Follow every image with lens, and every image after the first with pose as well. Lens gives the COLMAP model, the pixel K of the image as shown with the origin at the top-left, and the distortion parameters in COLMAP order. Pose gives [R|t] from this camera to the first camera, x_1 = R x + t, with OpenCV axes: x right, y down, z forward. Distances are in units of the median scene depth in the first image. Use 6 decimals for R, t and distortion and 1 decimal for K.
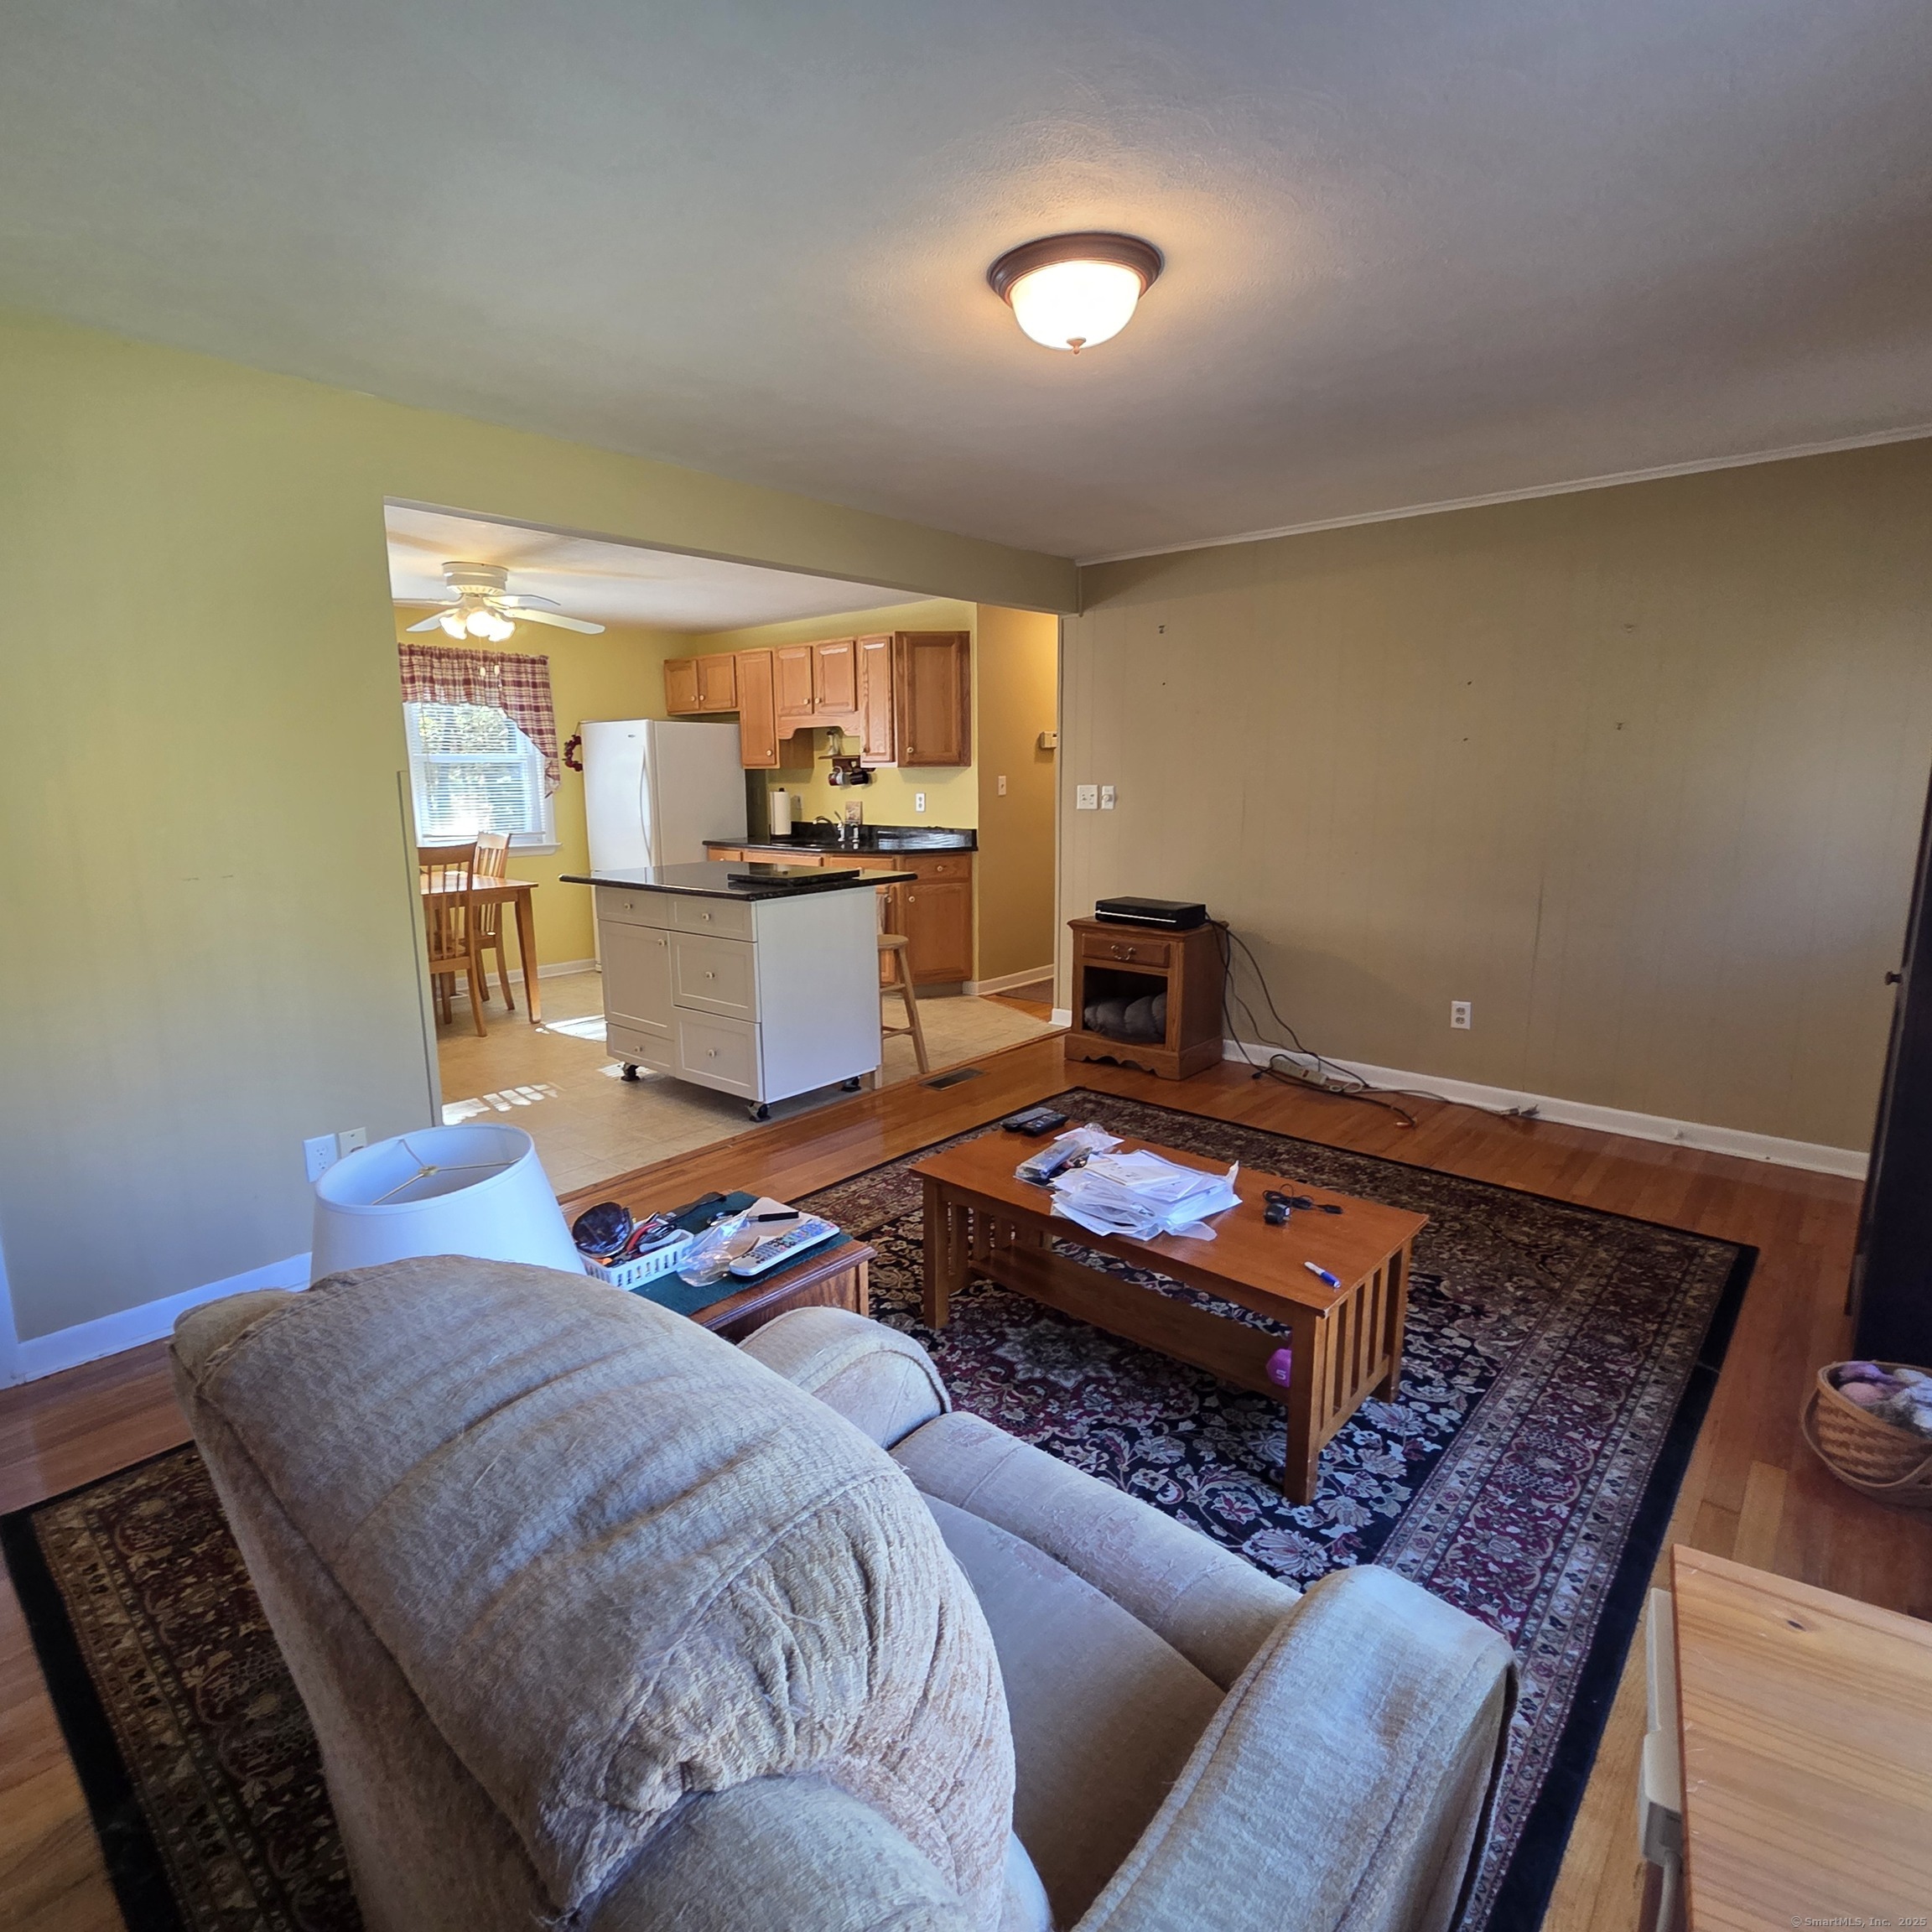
lens RADIAL K [[1049.1, 0, 974.0], [0, 1049.1, 964.9], [0, 0, 1]] dist [-0.002111, -0.003384]
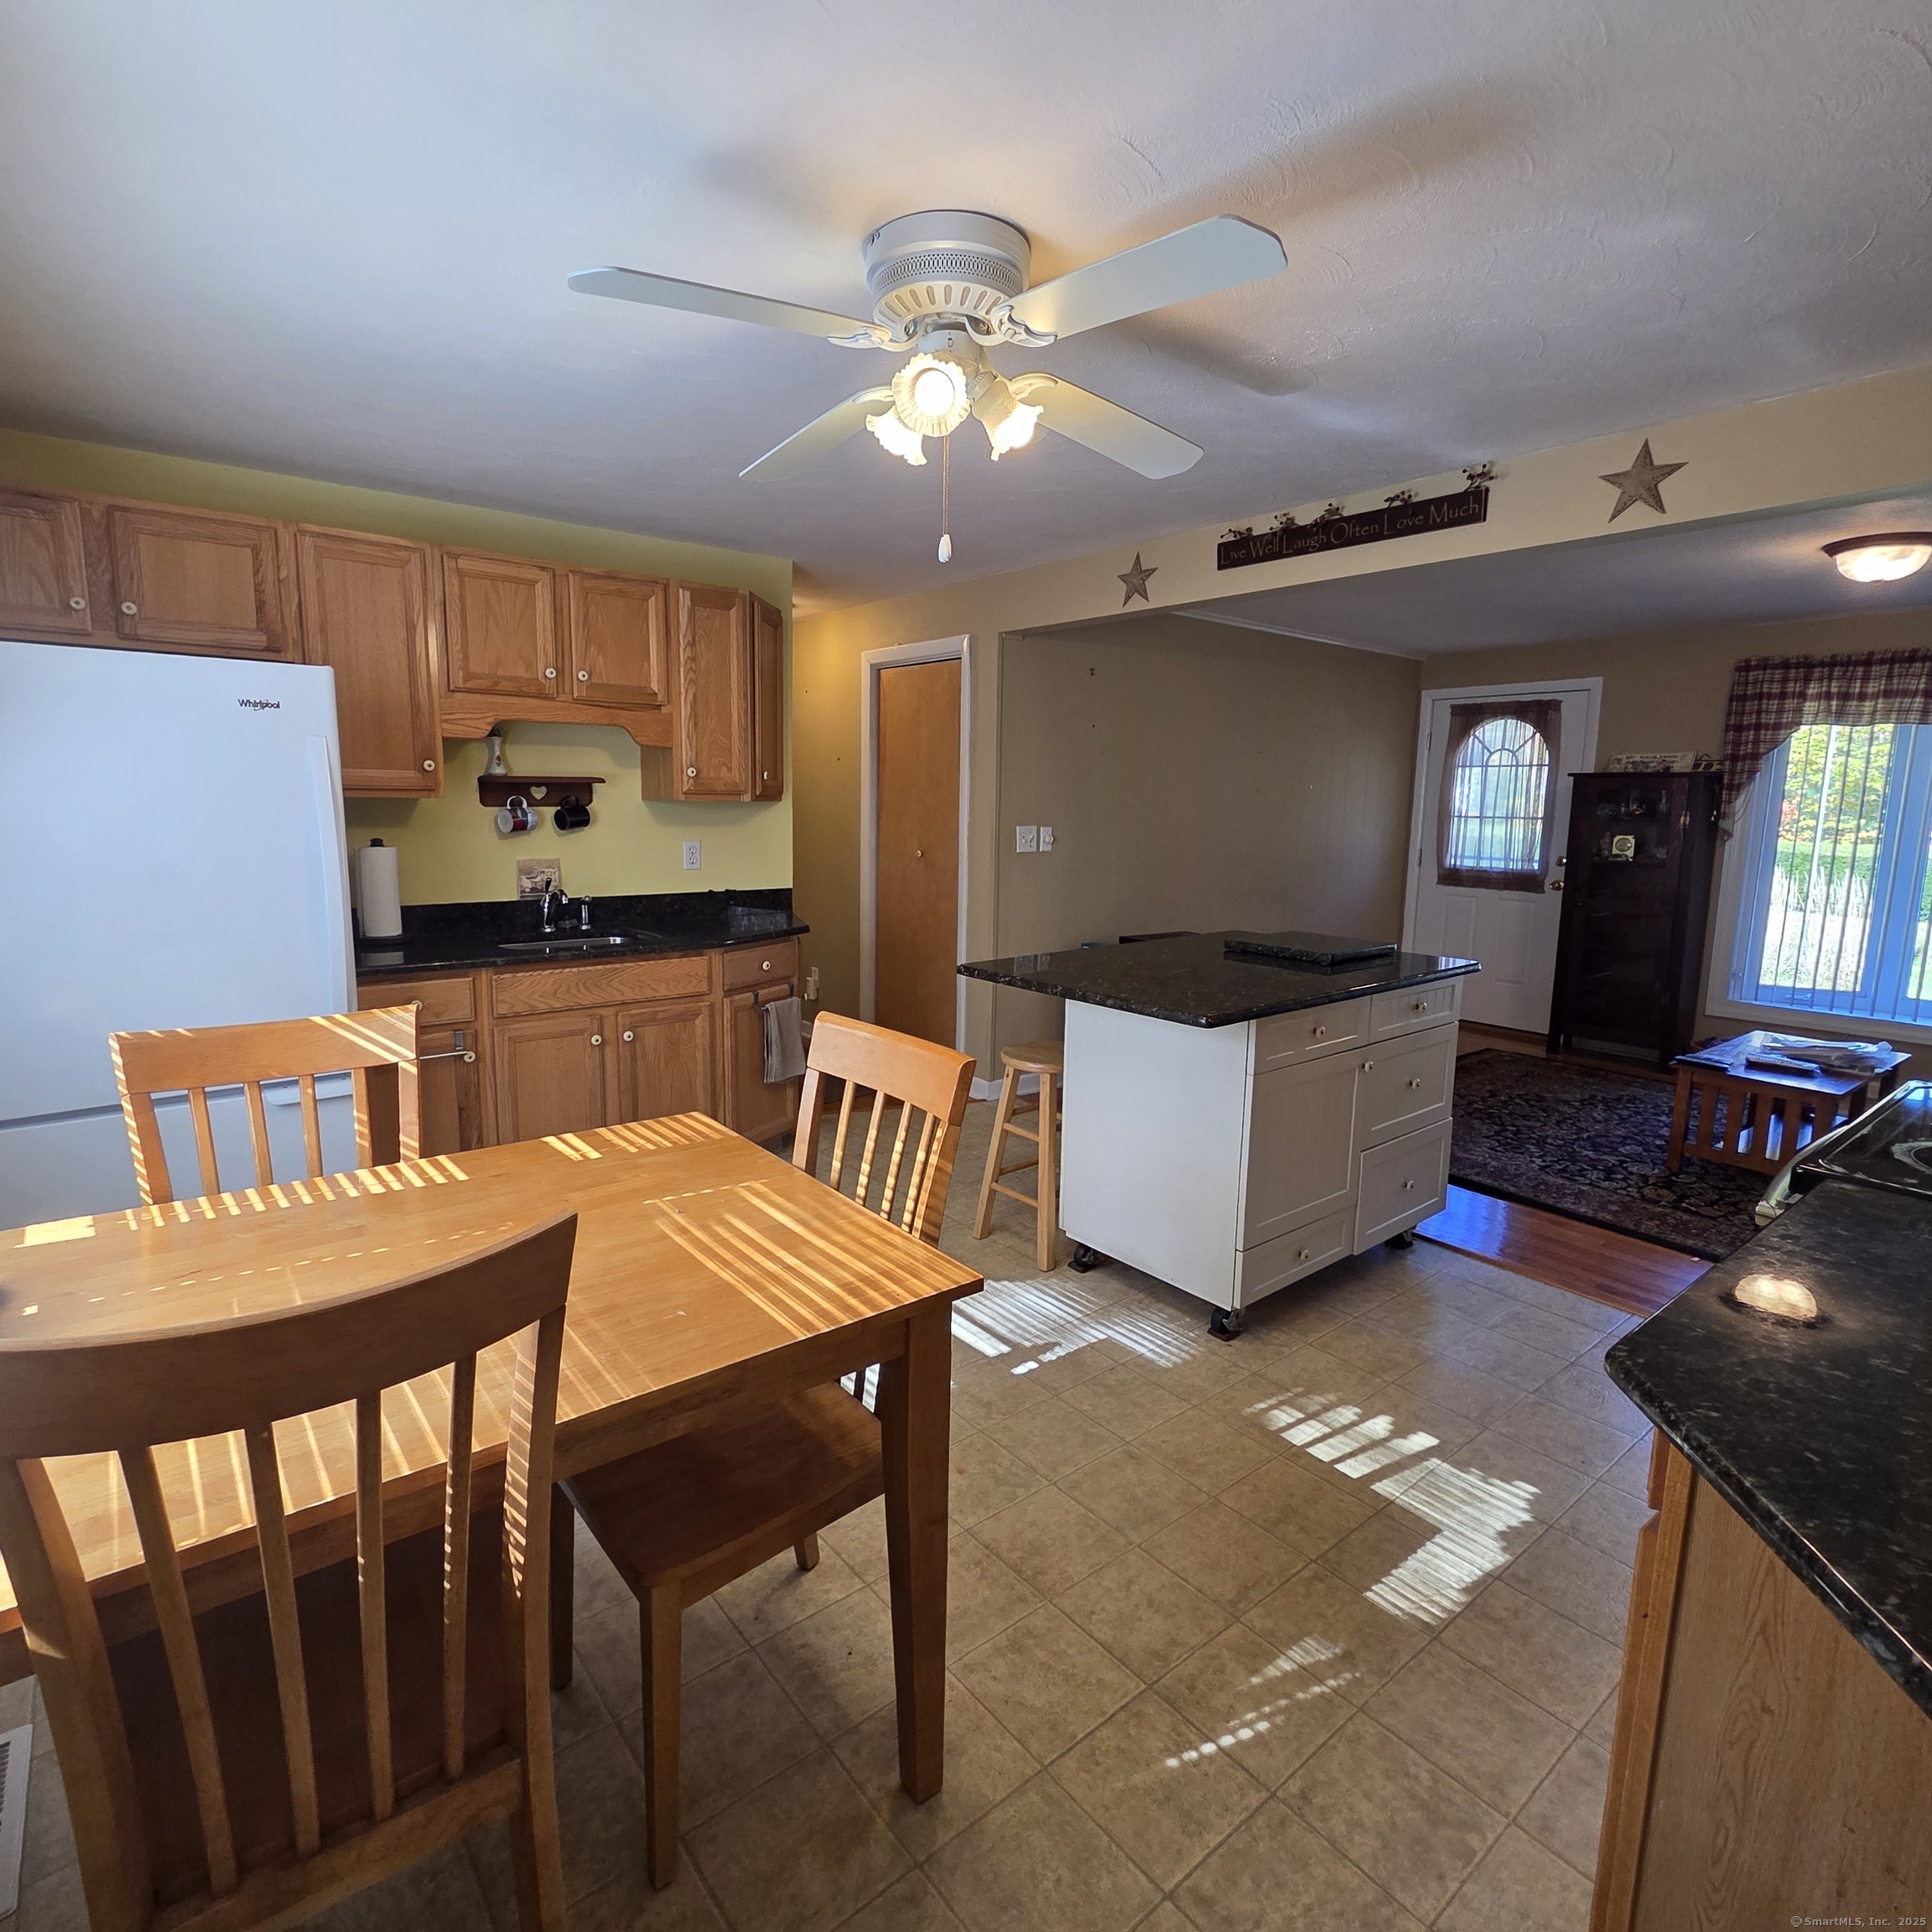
lens RADIAL K [[1049.1, 0, 974.0], [0, 1049.1, 964.9], [0, 0, 1]] dist [-0.002111, -0.003384]
pose [[0.180145, -0.137582, 0.973971, -1.672563], [0.165498, 0.980294, 0.107864, -0.336051], [-0.969618, 0.141759, 0.199364, 1.854285]]
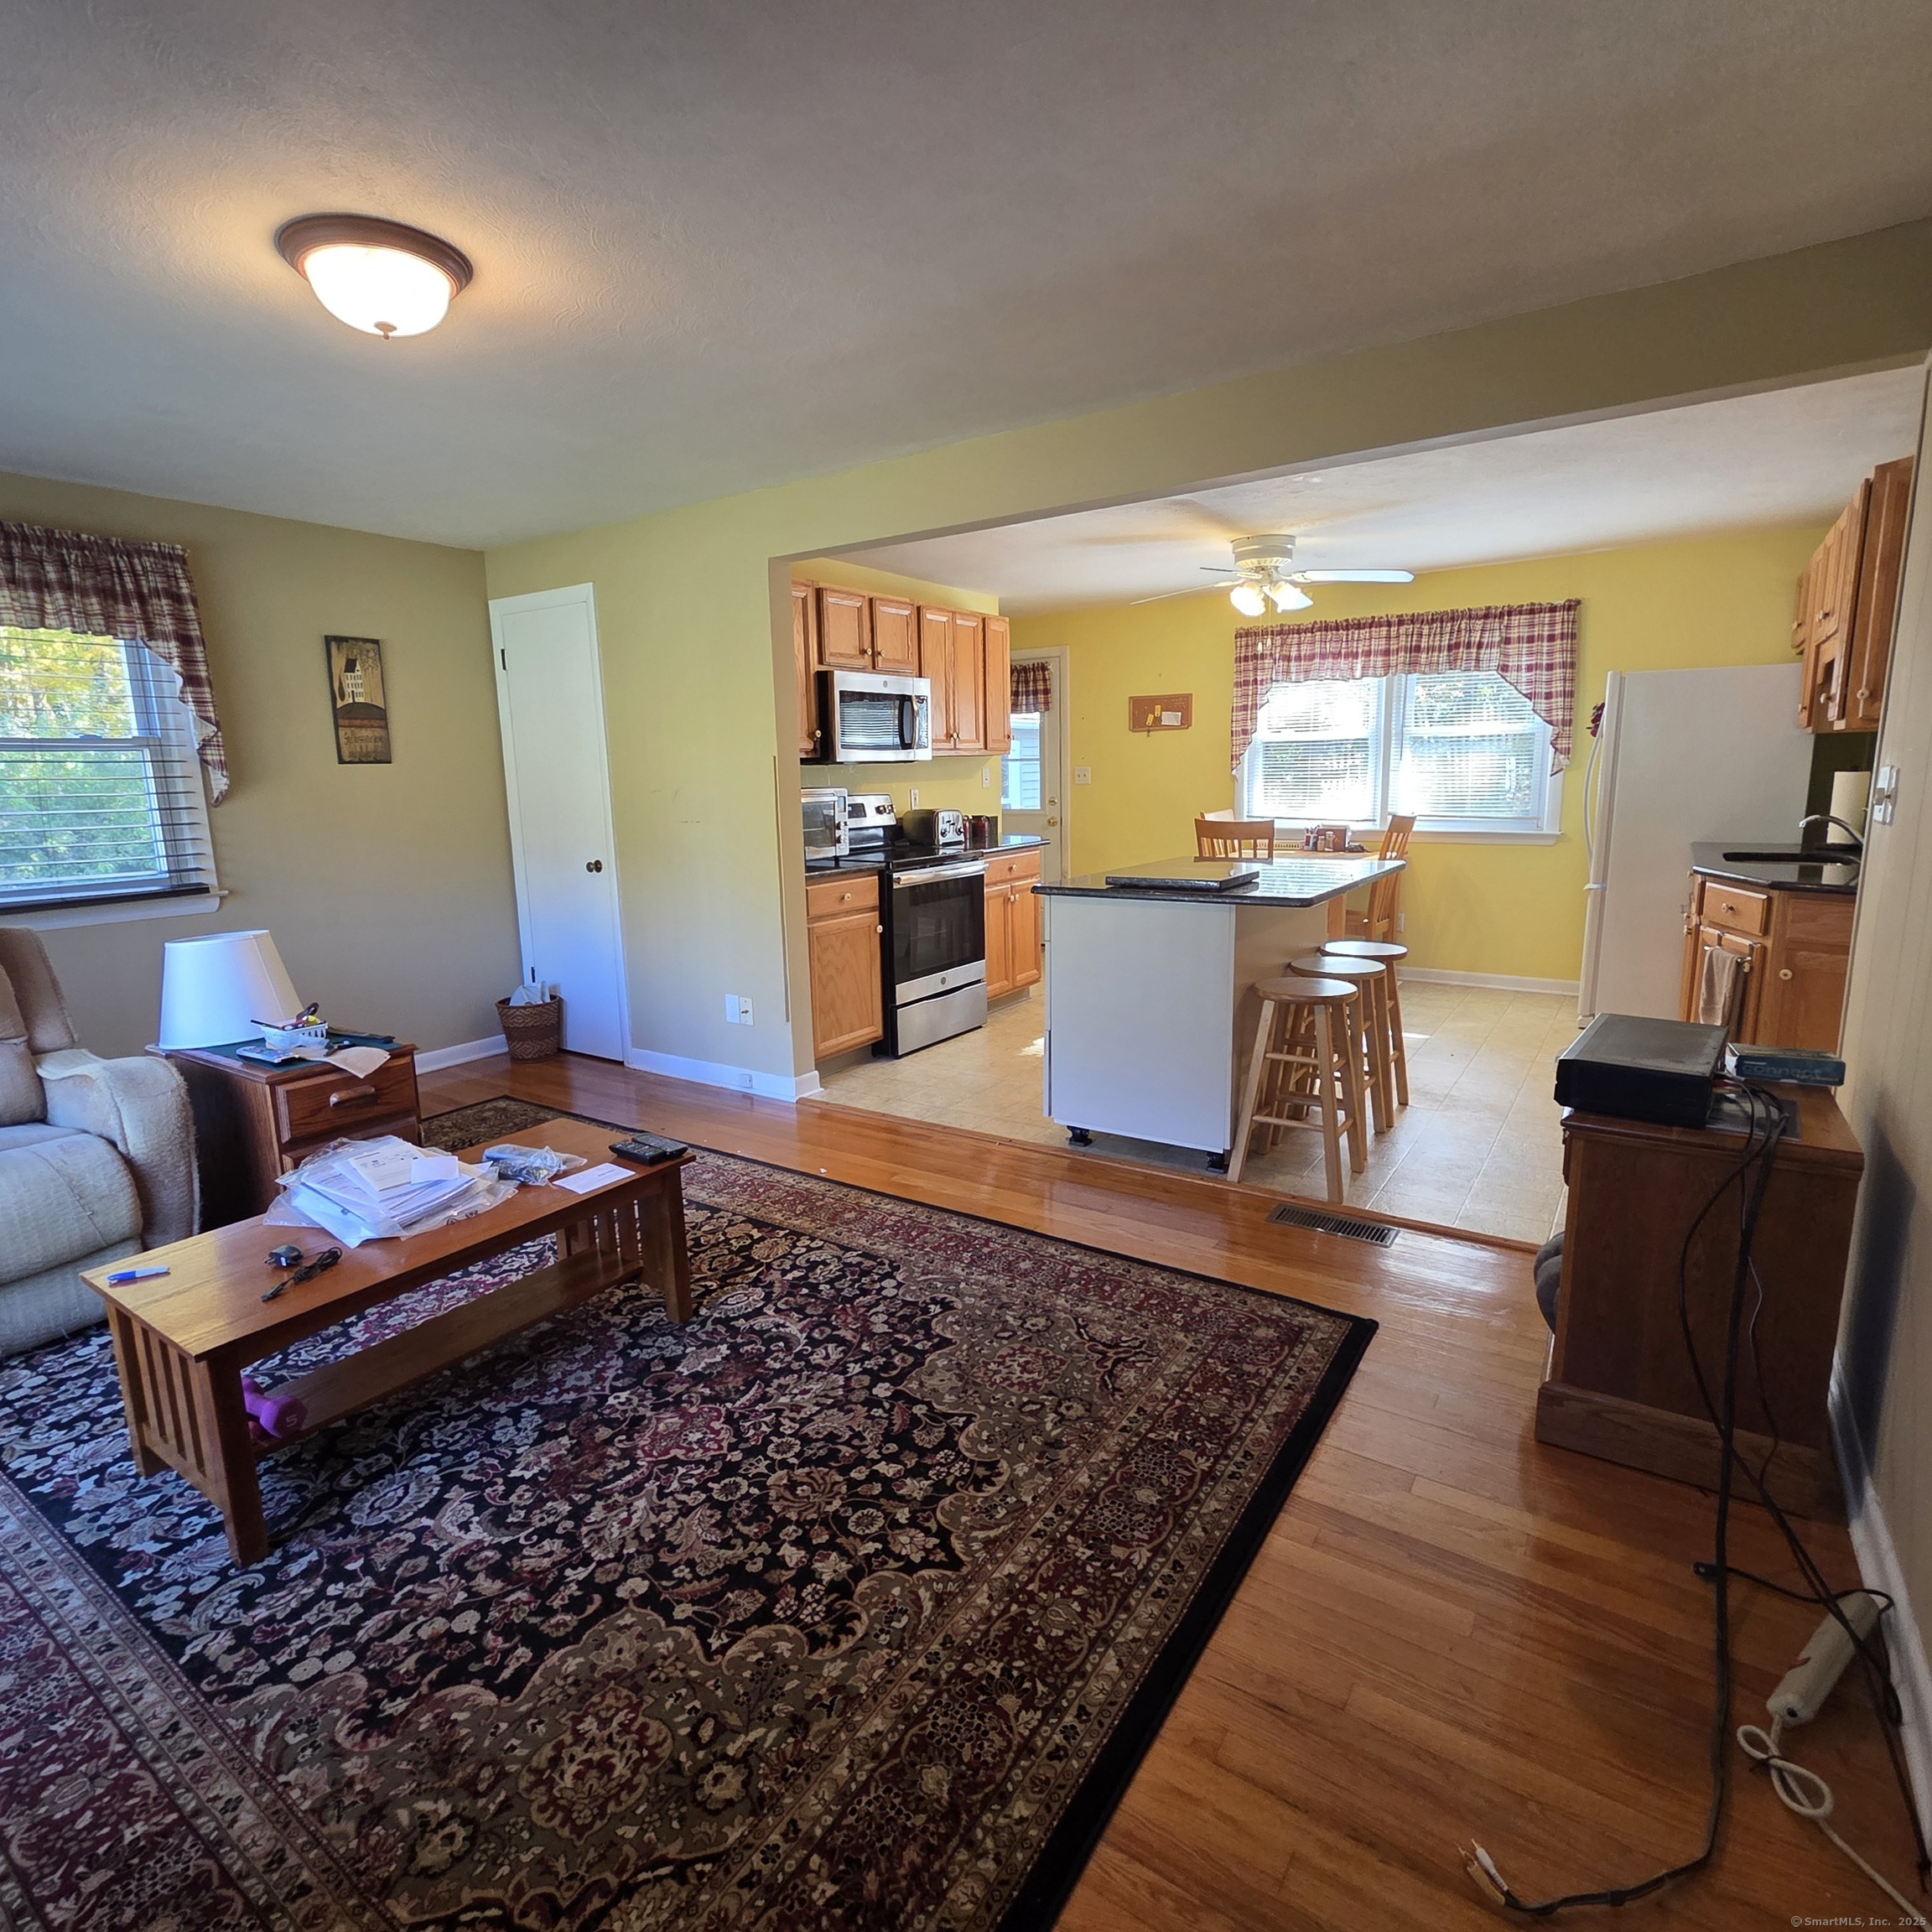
lens RADIAL K [[1066.2, 0, 957.9], [0, 1066.2, 970.3], [0, 0, 1]] dist [0.001937, 0.000837]
pose [[0.111330, 0.192651, -0.974931, 1.056517], [-0.161464, 0.971501, 0.173535, -0.224458], [0.980579, 0.138097, 0.139263, 1.238682]]
